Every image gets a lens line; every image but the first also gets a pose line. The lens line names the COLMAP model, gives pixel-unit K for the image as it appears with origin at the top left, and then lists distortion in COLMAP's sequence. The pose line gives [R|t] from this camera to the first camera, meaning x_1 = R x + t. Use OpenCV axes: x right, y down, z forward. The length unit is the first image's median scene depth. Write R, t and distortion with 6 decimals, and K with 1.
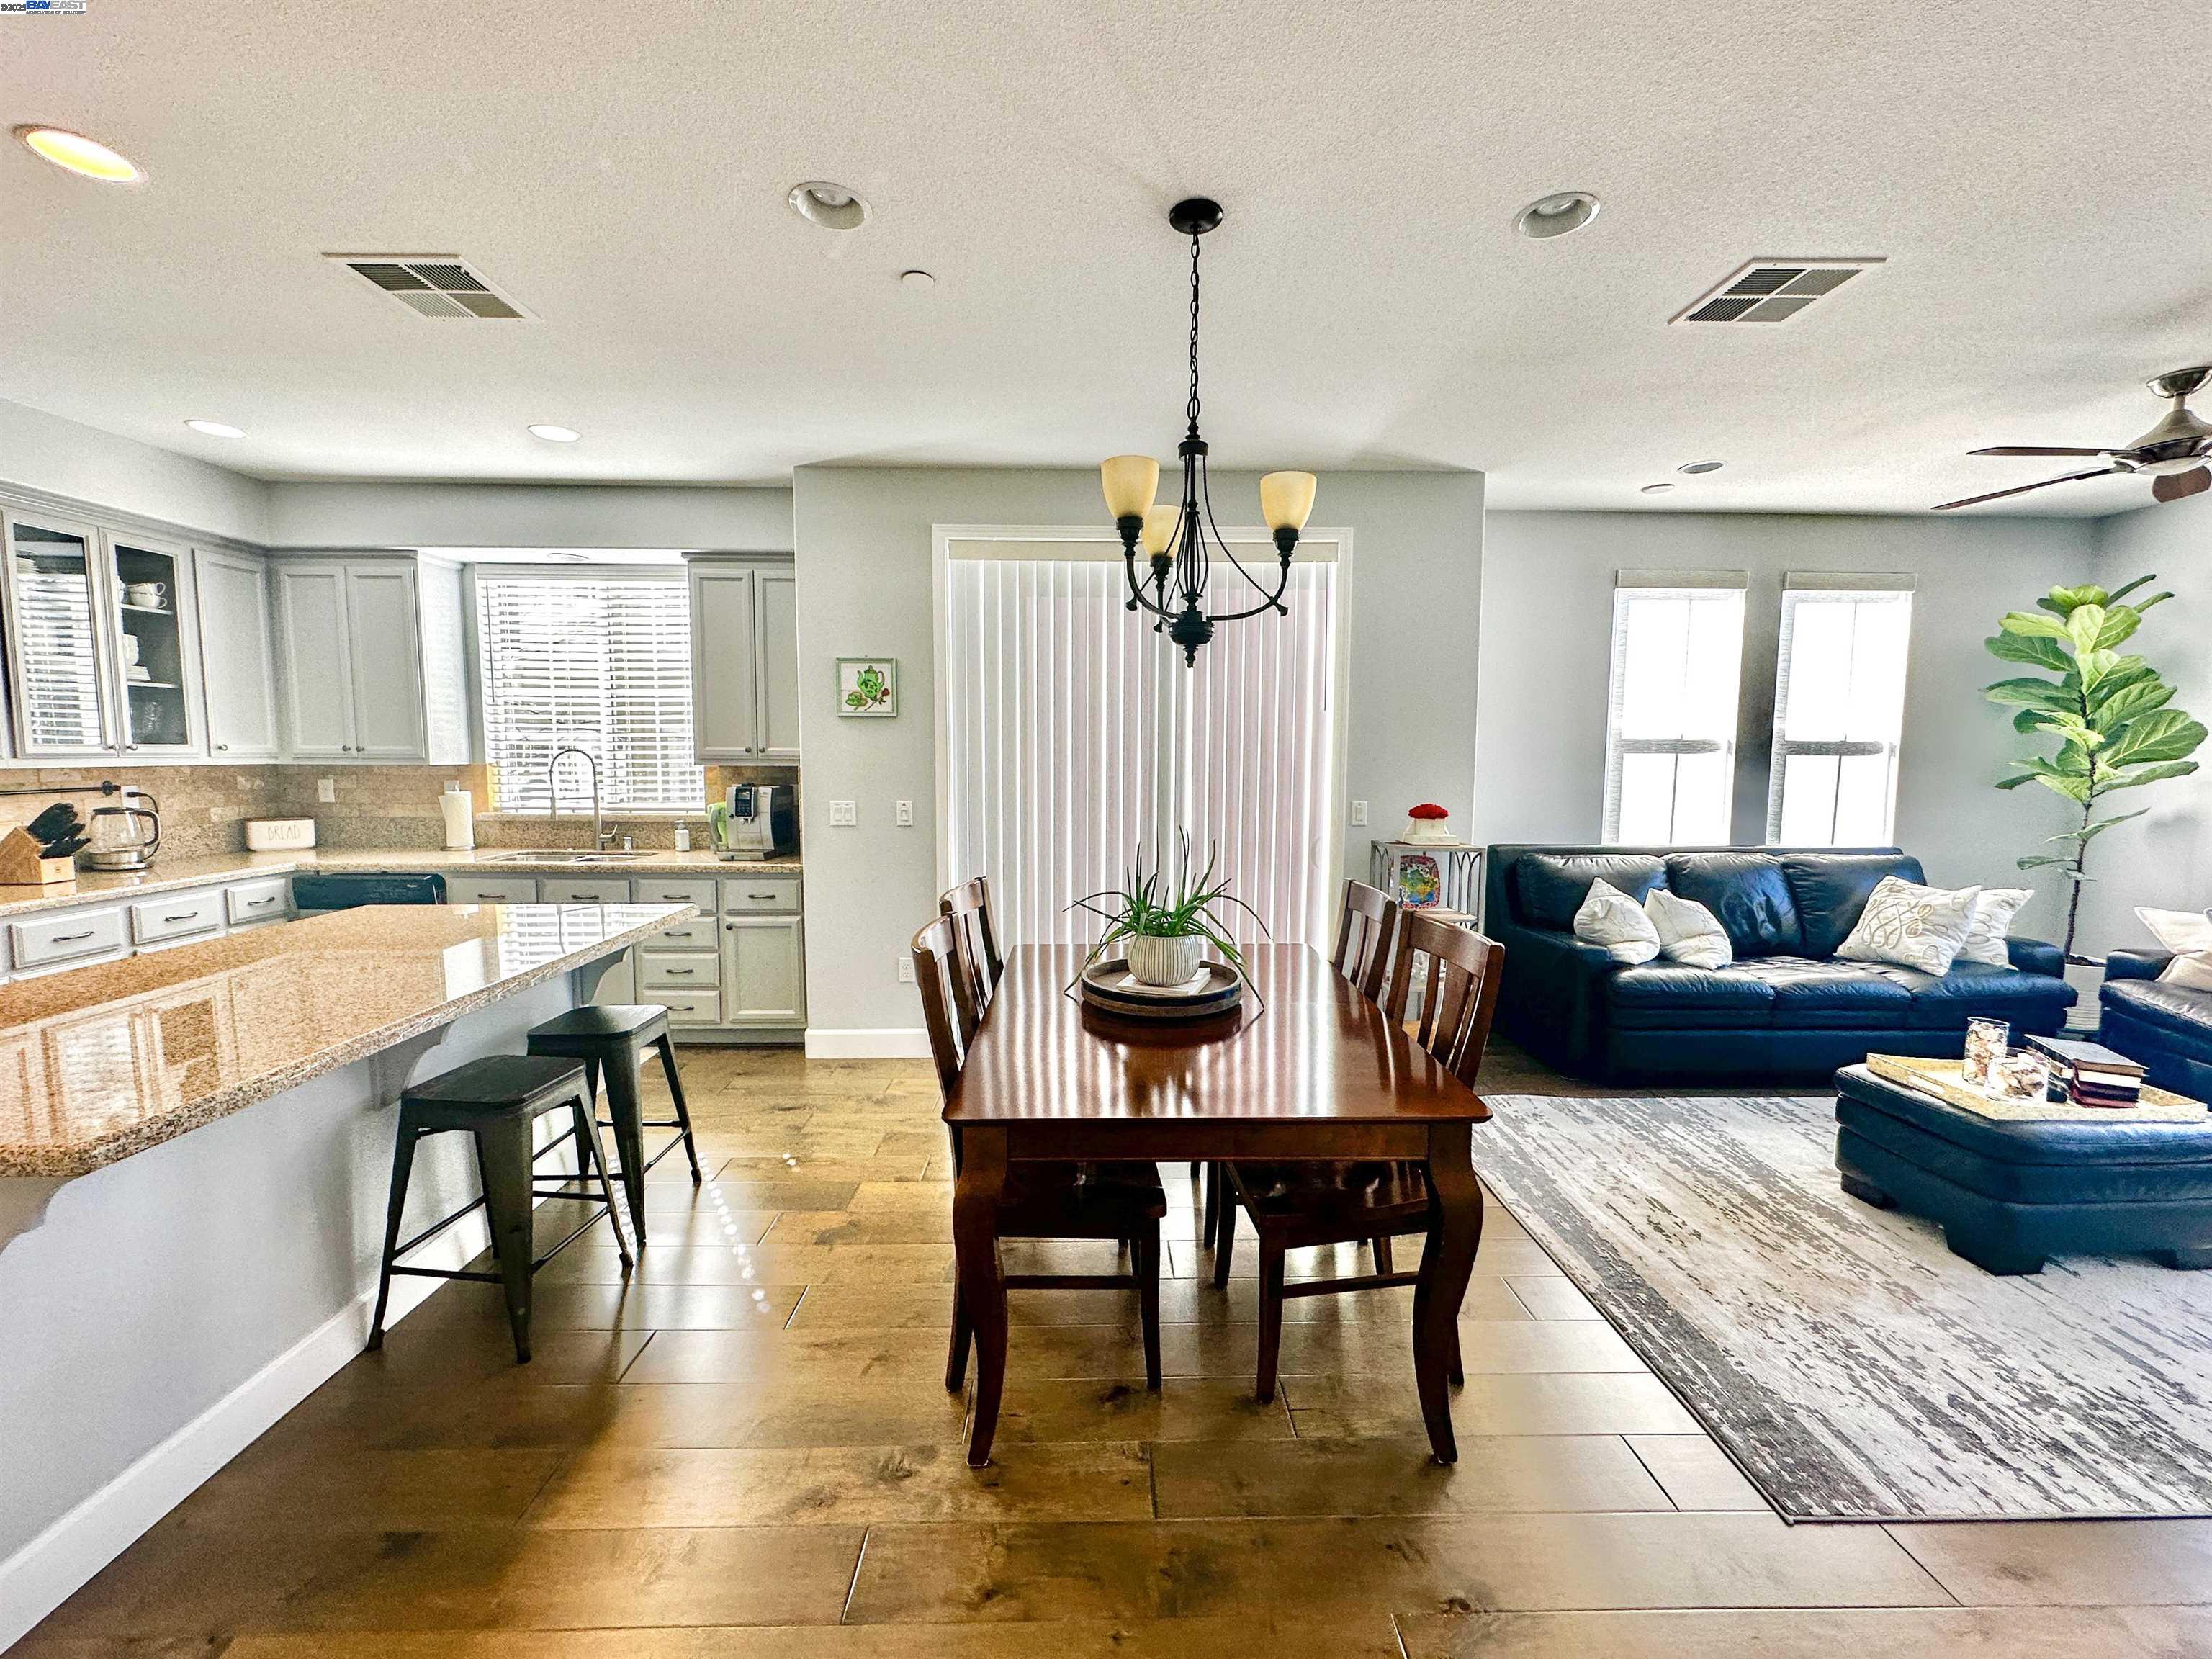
lens RADIAL K [[884.7, 0, 1105.8], [0, 884.7, 828.0], [0, 0, 1]] dist [-0.003503, 0.000990]
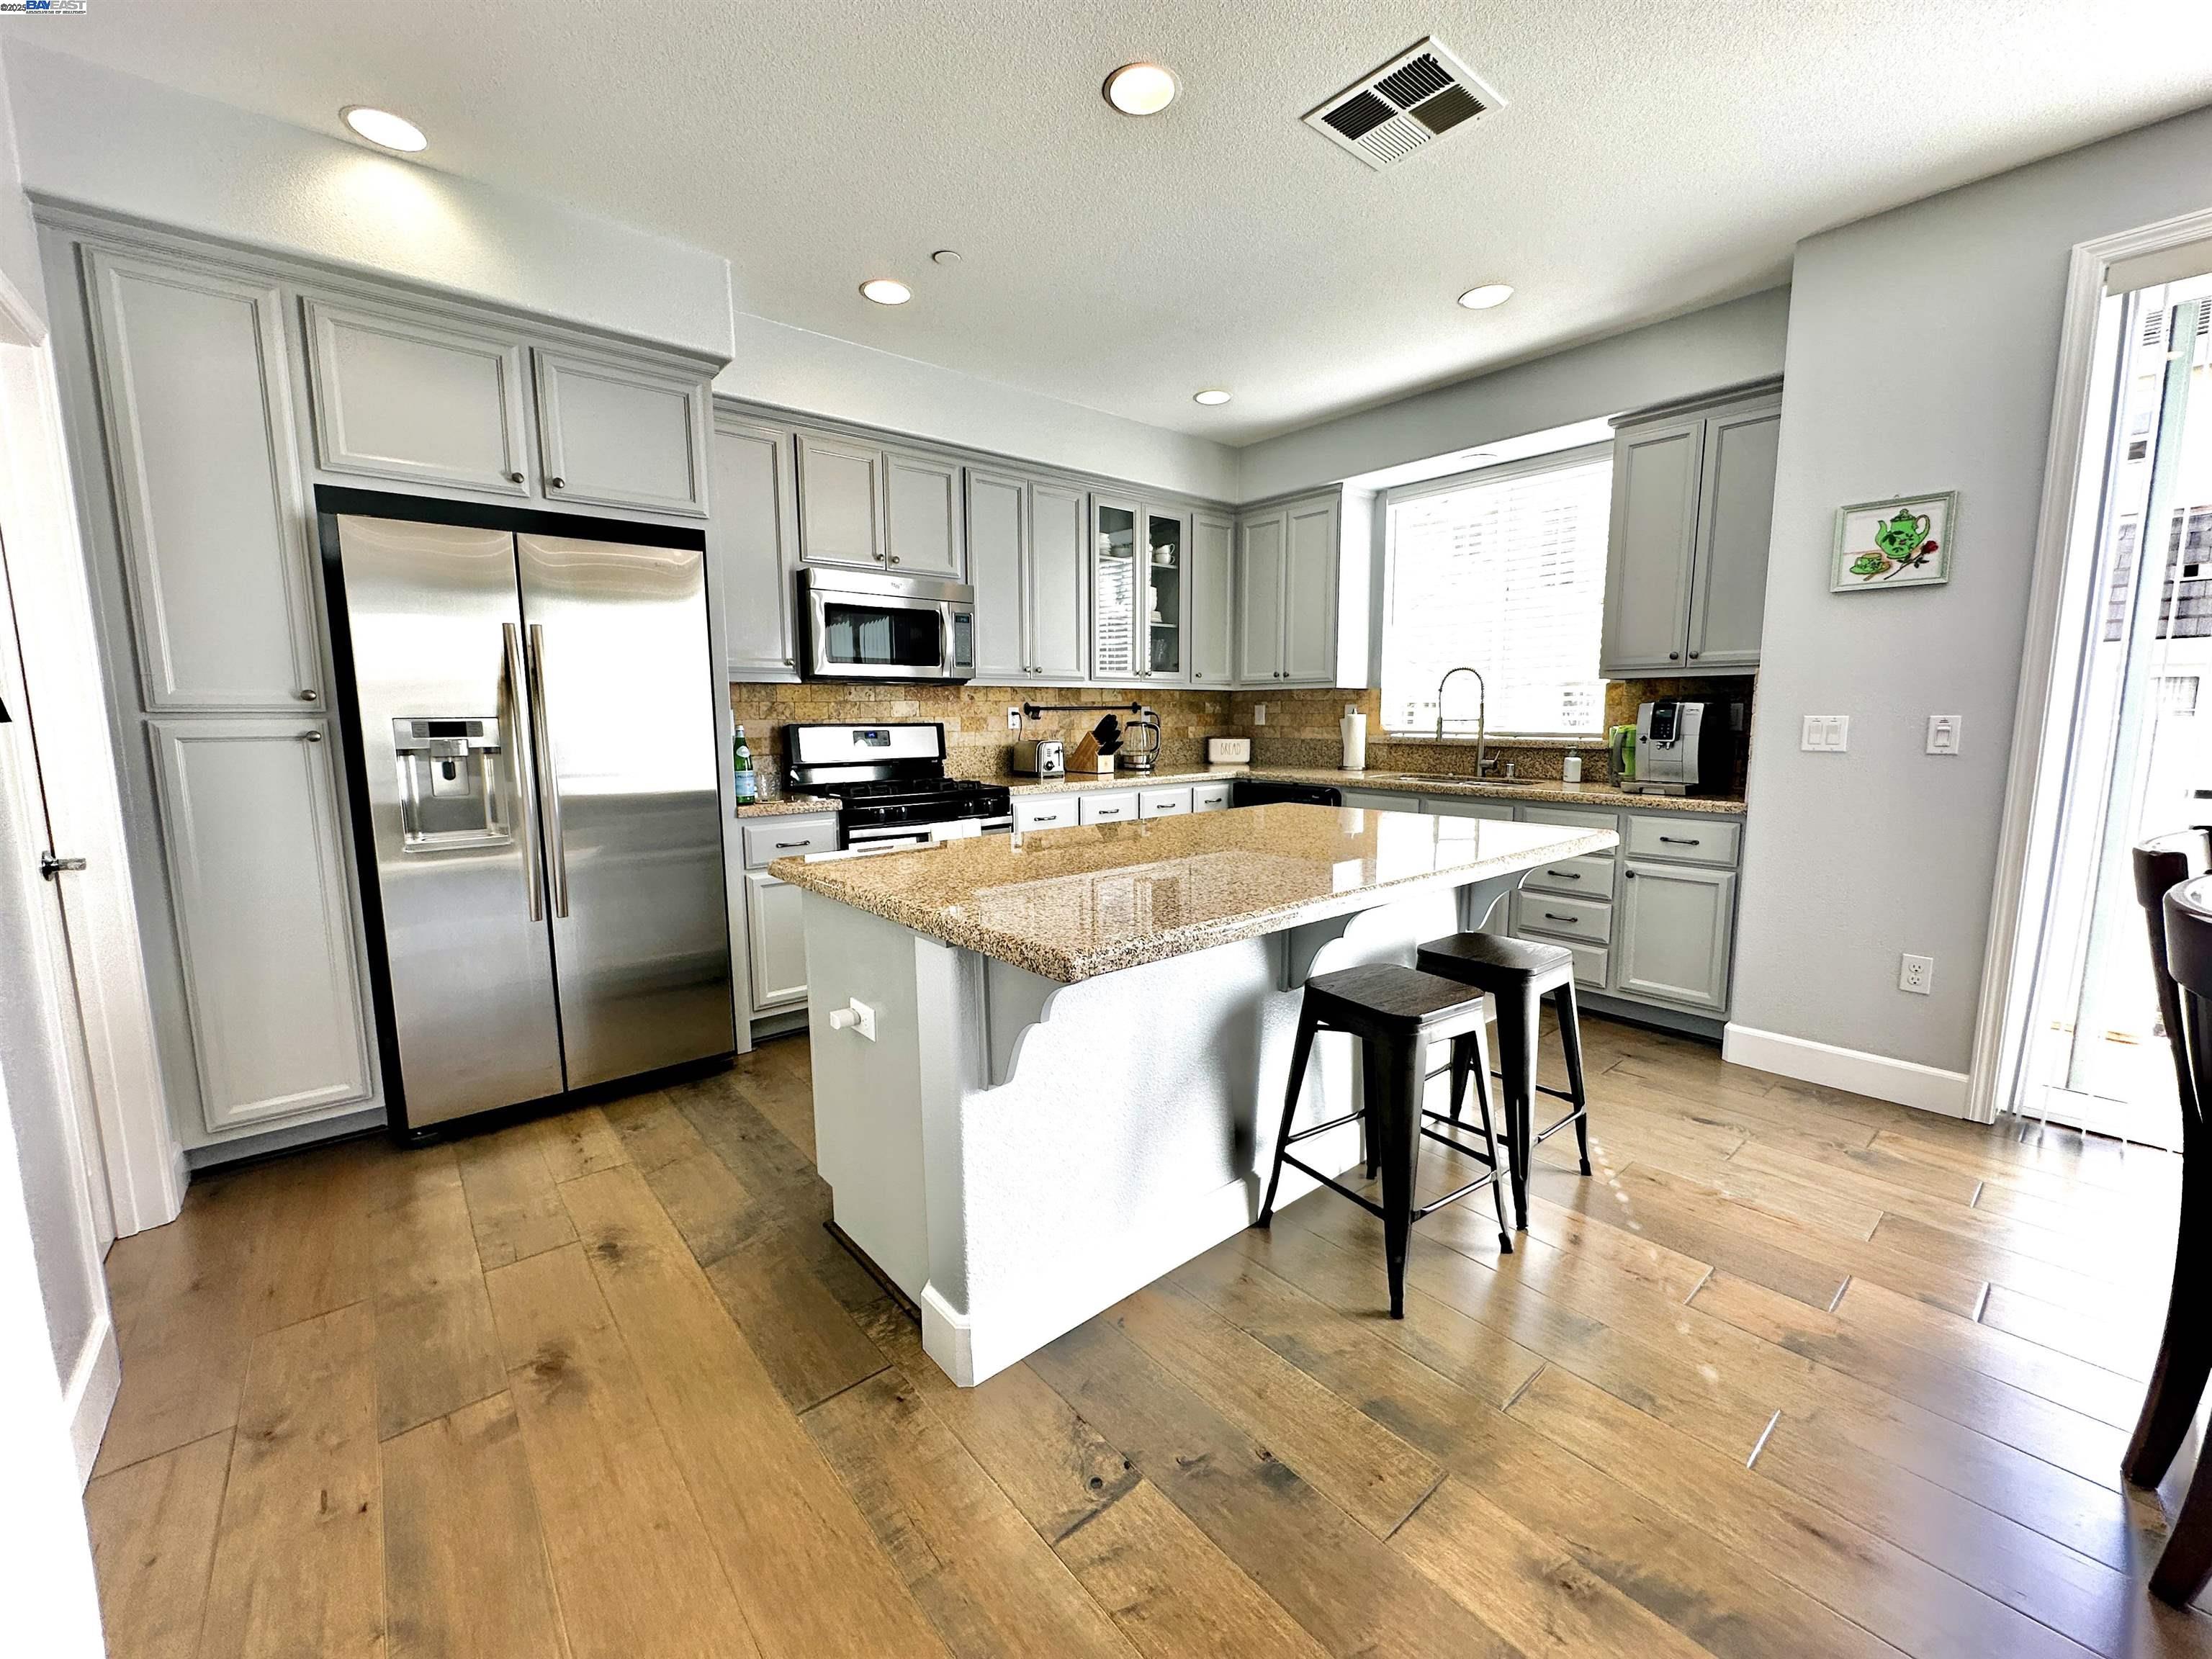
lens RADIAL K [[884.6, 0, 1105.7], [0, 884.6, 827.0], [0, 0, 1]] dist [-0.001274, -0.000384]
pose [[0.629560, 0.090050, -0.771716, -0.125778], [-0.059247, 0.995933, 0.067880, 0.049649], [0.774690, 0.002987, 0.632334, 0.135504]]
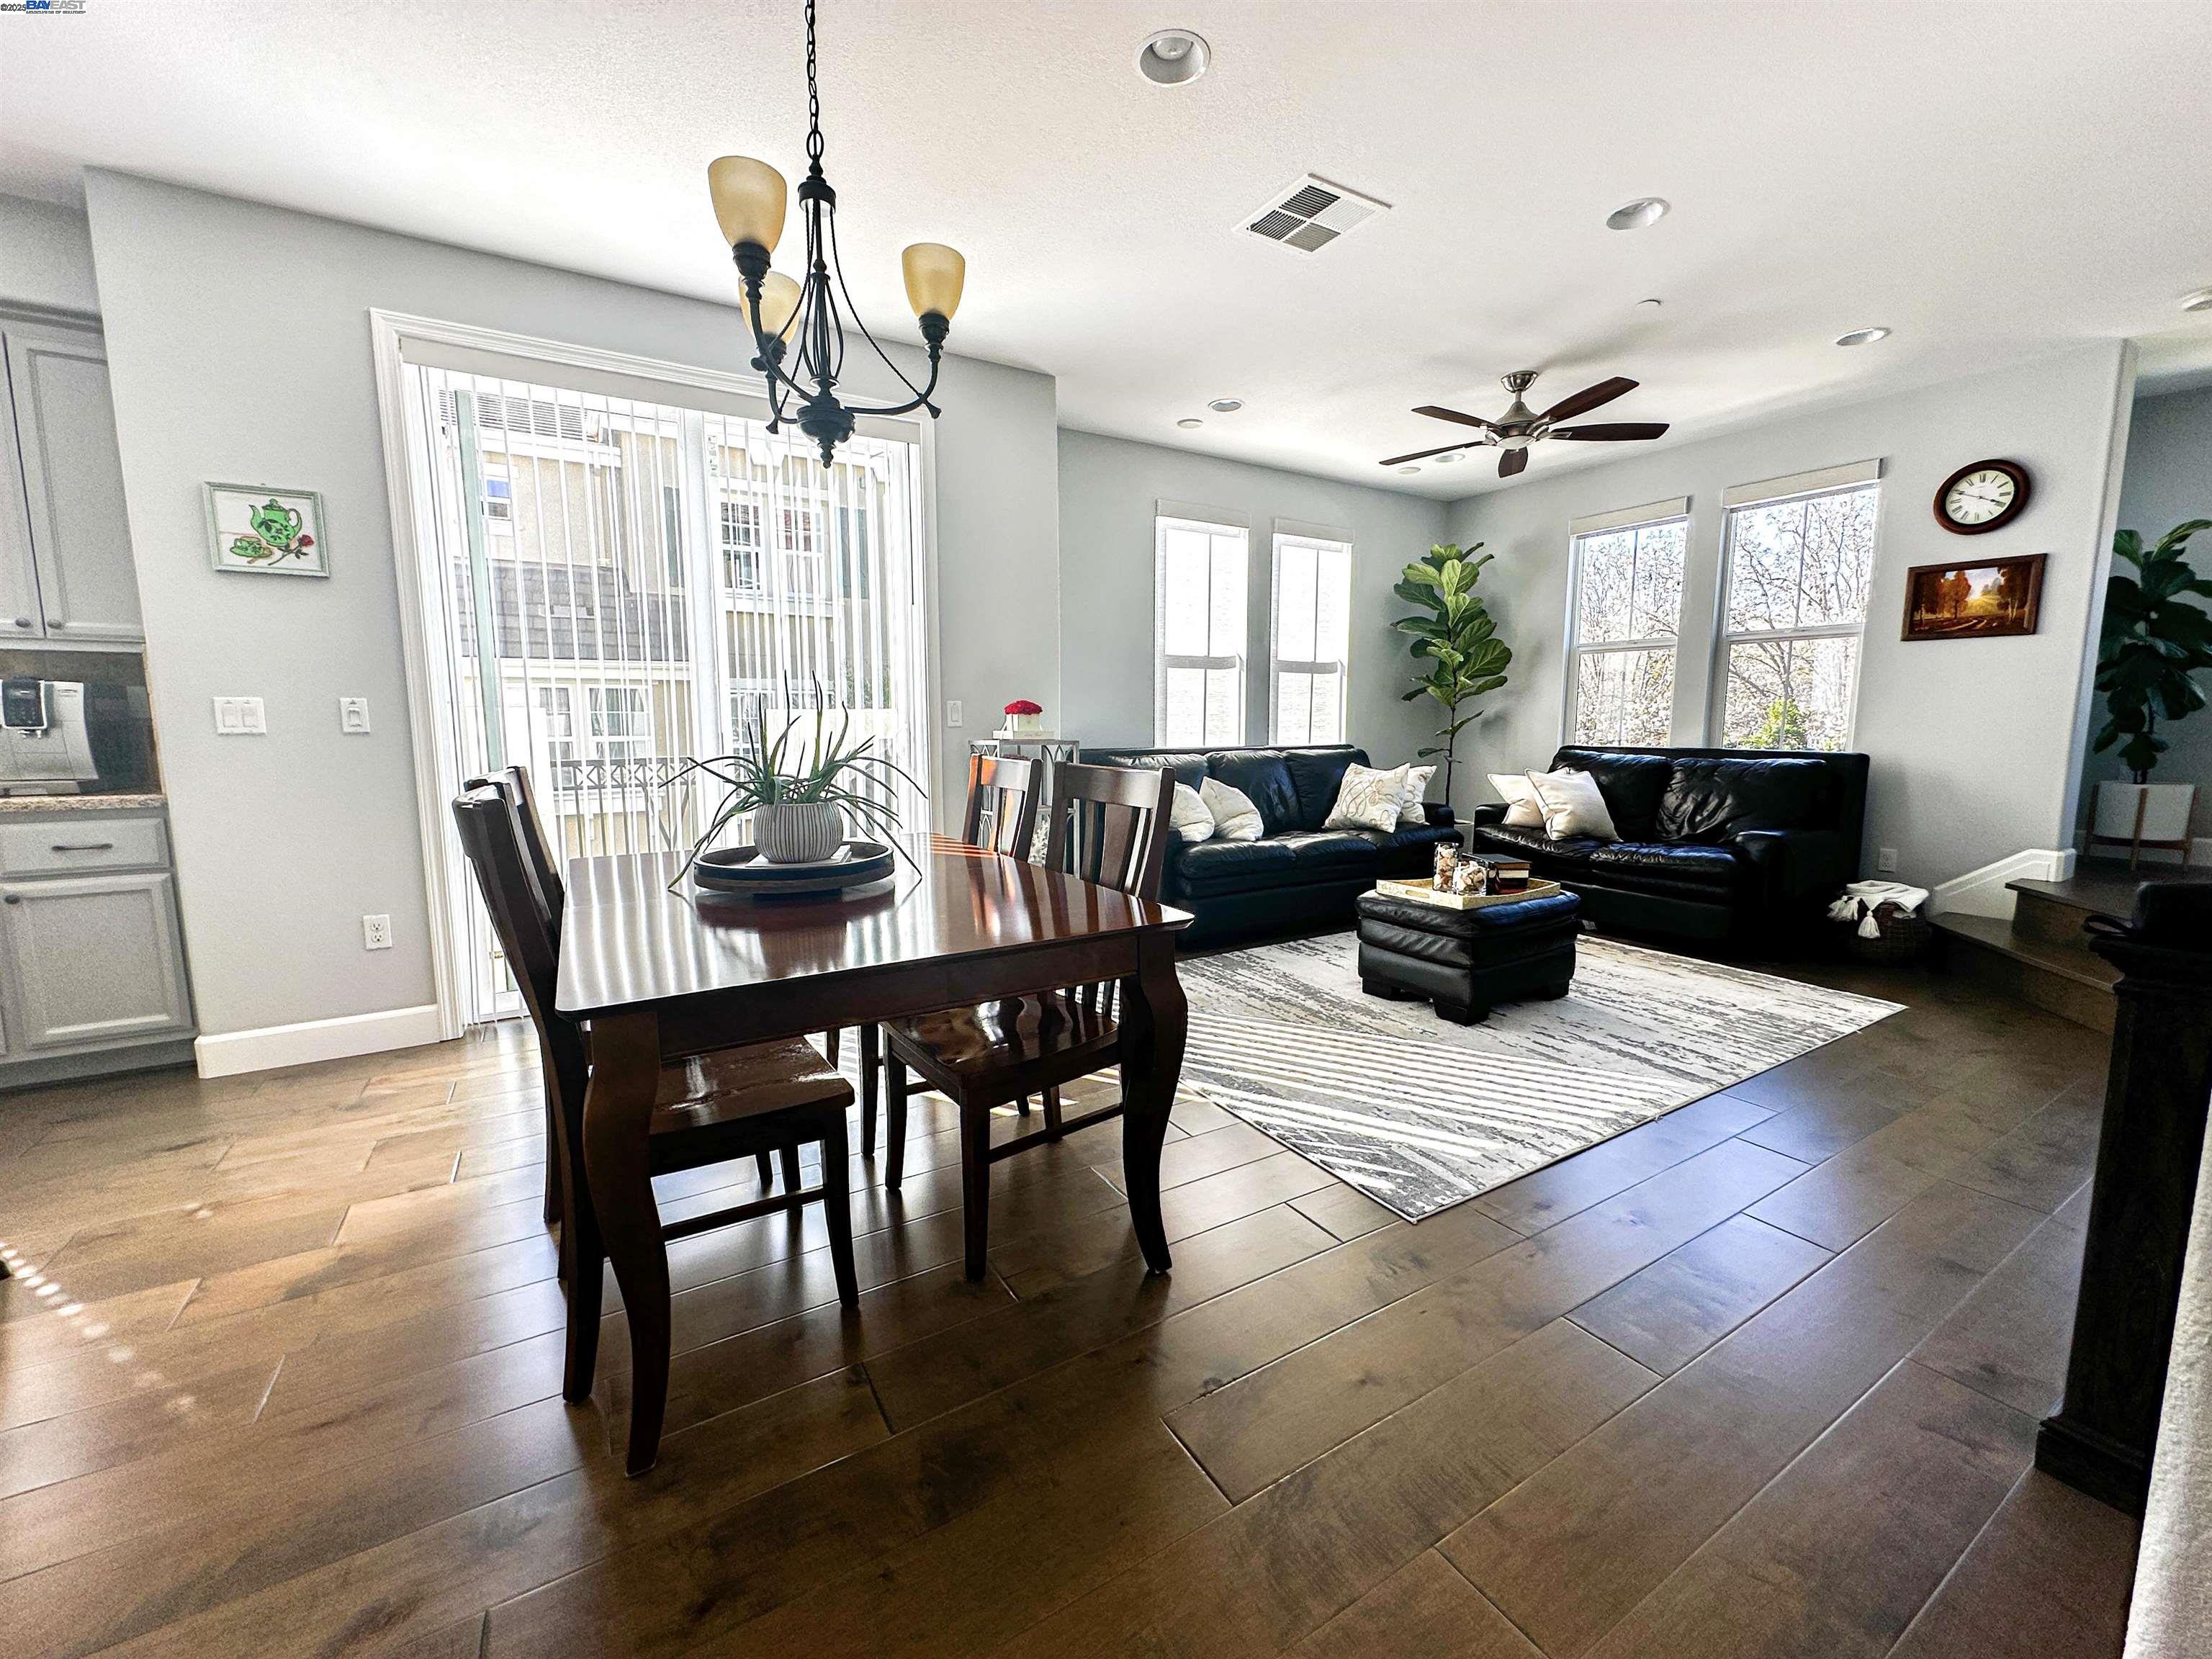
lens RADIAL K [[884.6, 0, 1105.7], [0, 884.6, 827.0], [0, 0, 1]] dist [-0.001274, -0.000384]
pose [[0.866503, -0.066772, 0.494685, -0.068956], [0.048814, 0.997598, 0.049150, 0.079185], [-0.496779, -0.018441, 0.867681, 0.081763]]
